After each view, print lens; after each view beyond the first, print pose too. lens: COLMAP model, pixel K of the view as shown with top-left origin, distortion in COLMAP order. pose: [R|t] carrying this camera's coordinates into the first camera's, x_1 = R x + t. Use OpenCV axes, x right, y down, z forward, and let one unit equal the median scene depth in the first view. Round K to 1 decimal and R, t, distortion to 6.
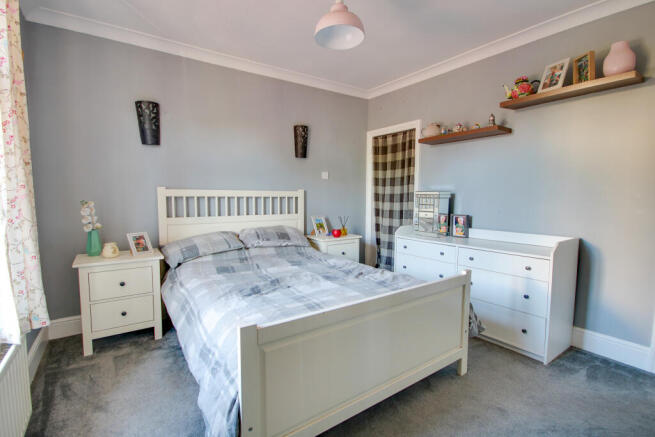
lens RADIAL K [[311.2, 0, 326.8], [0, 311.2, 223.3], [0, 0, 1]] dist [-0.002554, -0.000120]
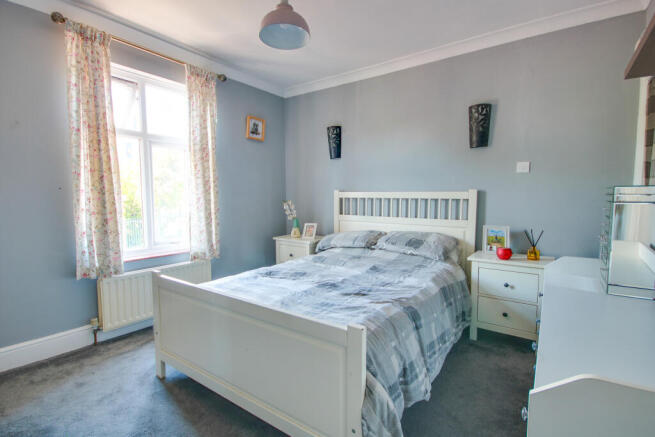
lens RADIAL K [[319.5, 0, 327.5], [0, 319.5, 218.5], [0, 0, 1]] dist [0.021315, -0.000007]
pose [[0.326575, 0.064718, -0.942953, 0.657531], [-0.086093, 0.995543, 0.038510, -0.044360], [0.941242, 0.068605, 0.330691, 0.493376]]
